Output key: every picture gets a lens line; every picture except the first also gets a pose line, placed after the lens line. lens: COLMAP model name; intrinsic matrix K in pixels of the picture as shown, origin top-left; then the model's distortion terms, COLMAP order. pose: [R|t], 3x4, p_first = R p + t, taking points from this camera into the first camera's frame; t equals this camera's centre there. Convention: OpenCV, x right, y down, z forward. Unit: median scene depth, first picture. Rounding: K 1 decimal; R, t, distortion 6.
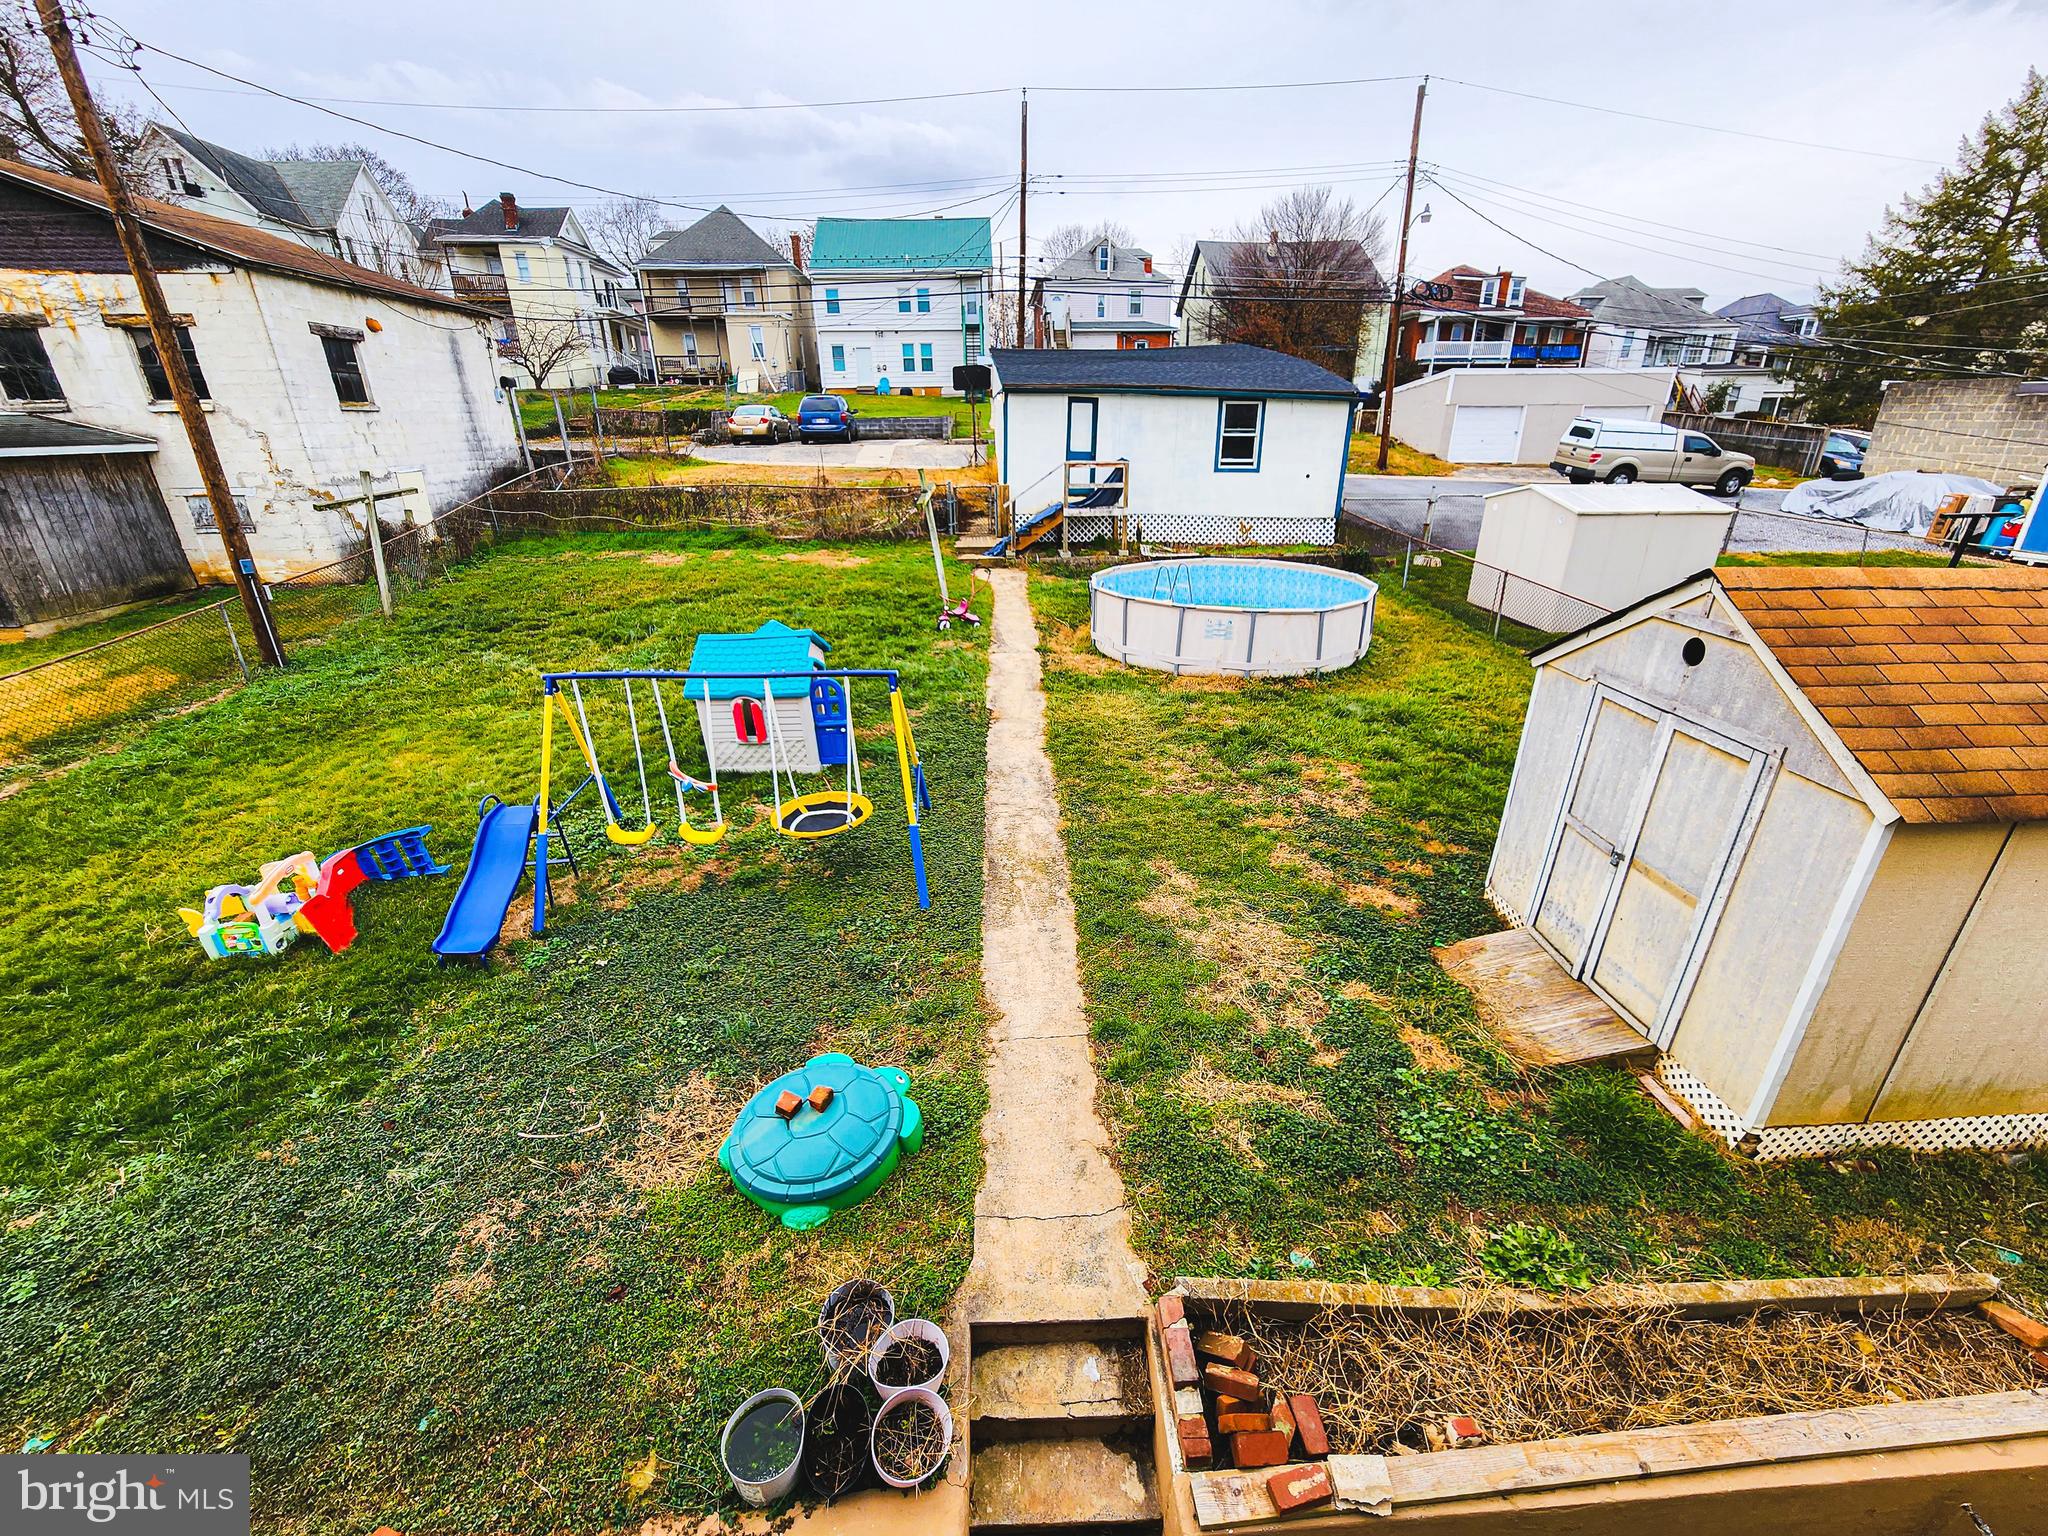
lens RADIAL K [[843.7, 0, 1033.7], [0, 843.7, 757.0], [0, 0, 1]] dist [-0.002183, 0.000627]
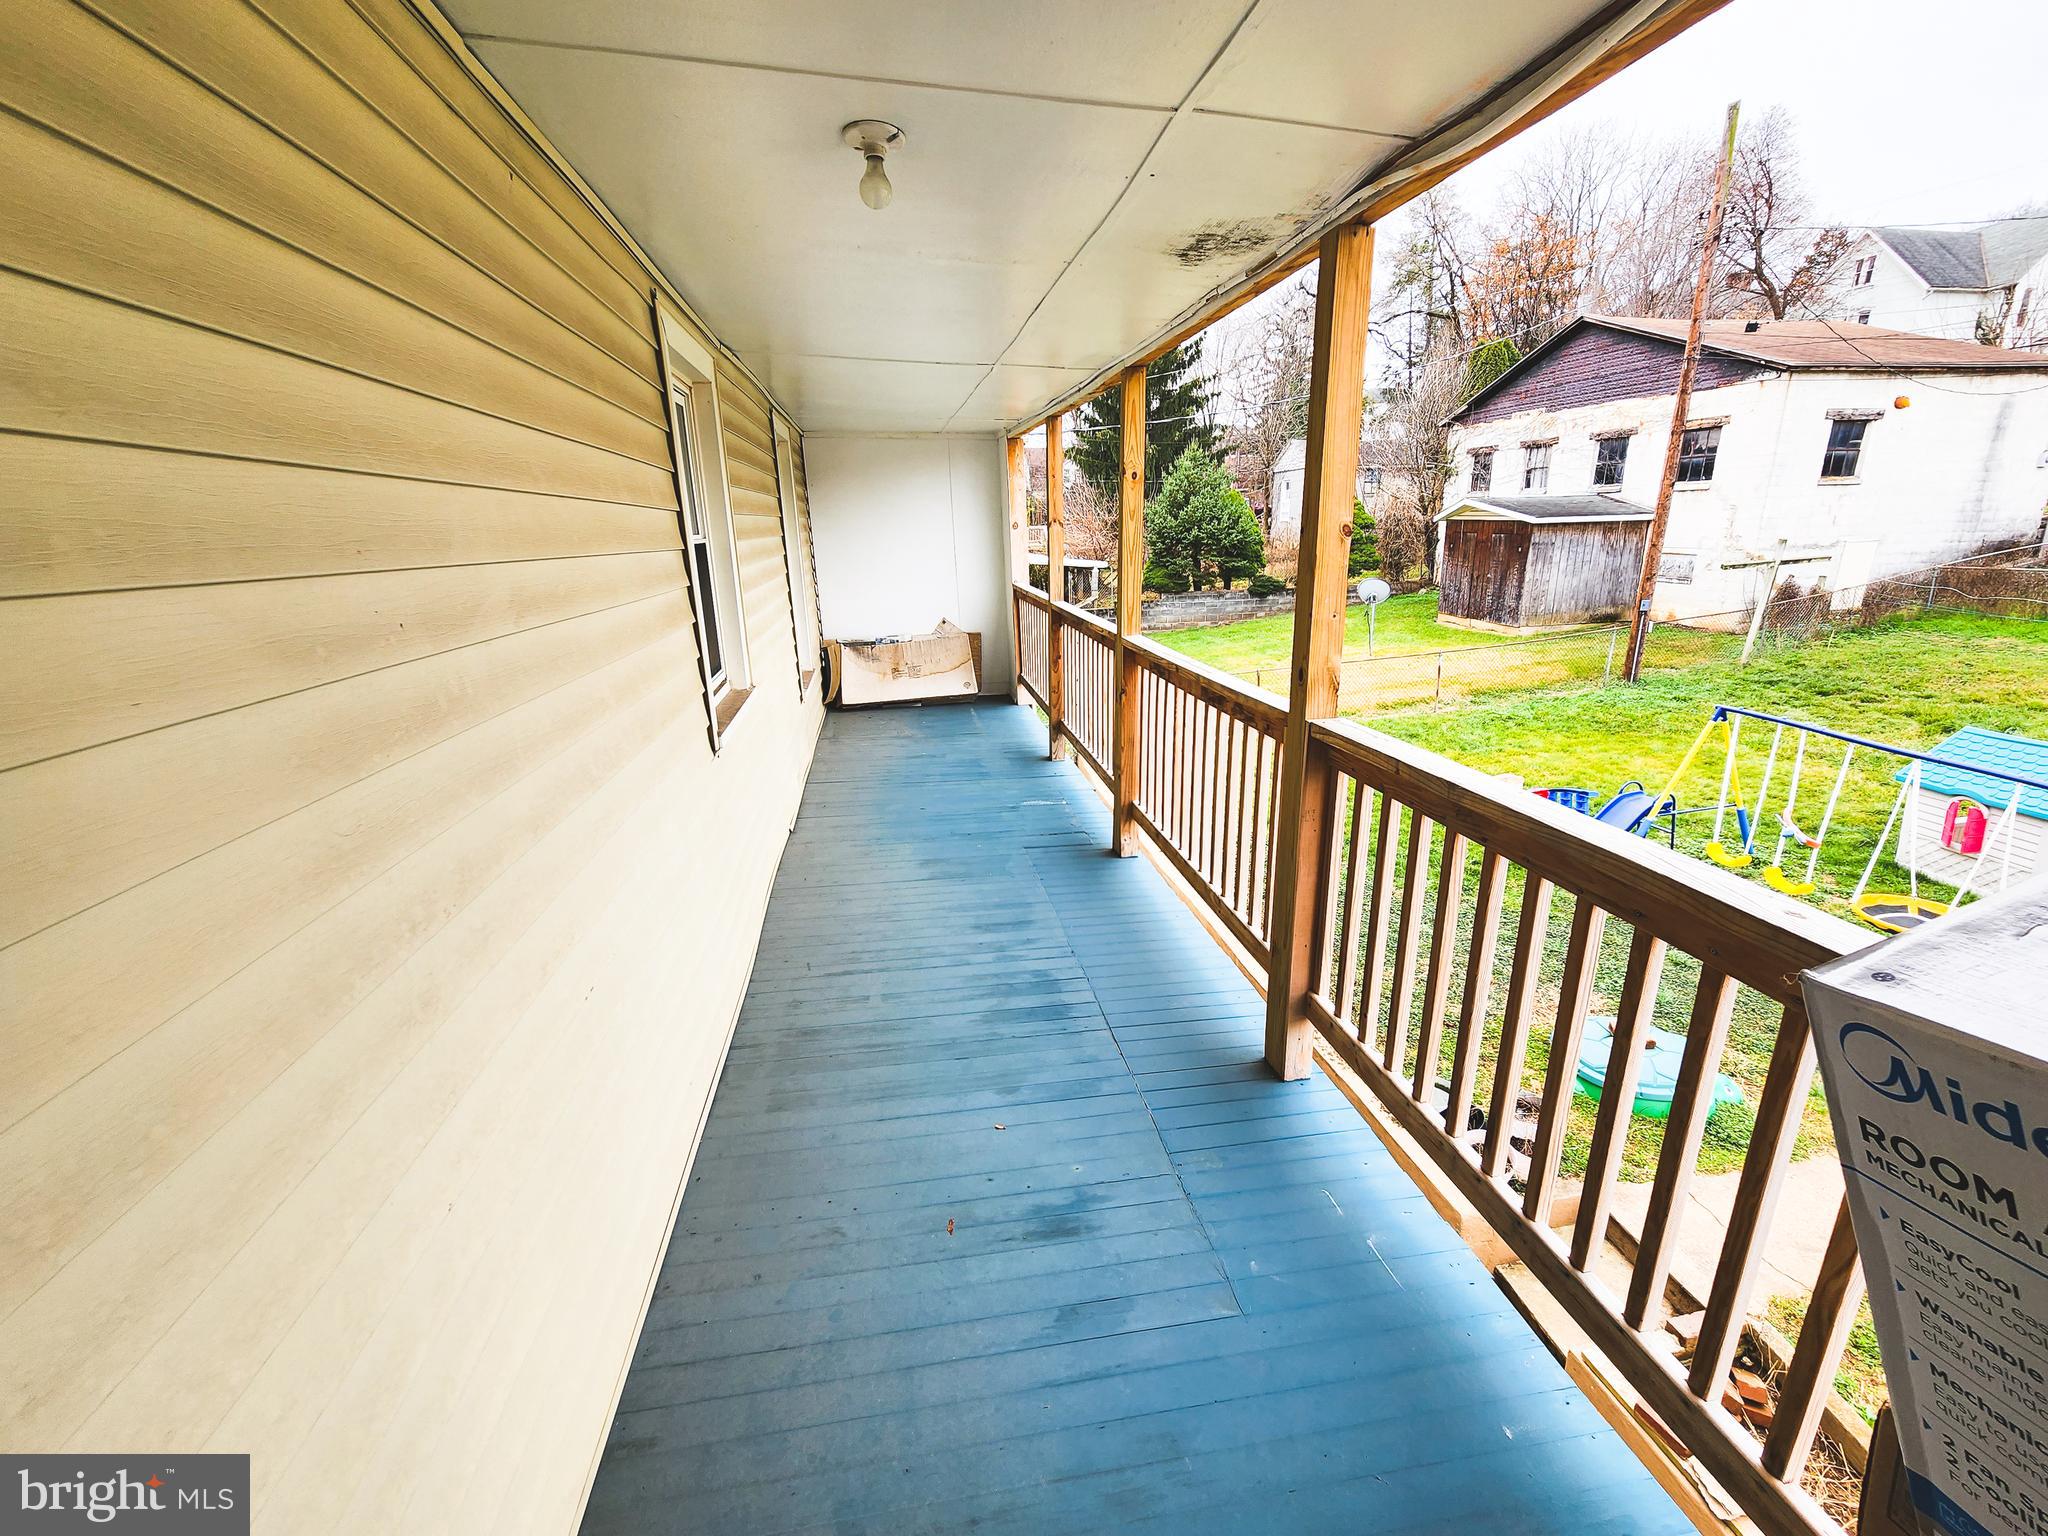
lens RADIAL K [[843.7, 0, 1031.9], [0, 843.7, 774.9], [0, 0, 1]] dist [-0.002183, 0.000627]
pose [[0.105812, 0.298828, -0.948423, 0.261414], [-0.346086, 0.905214, 0.246603, 0.019718], [0.932217, 0.302142, 0.199203, -0.076623]]
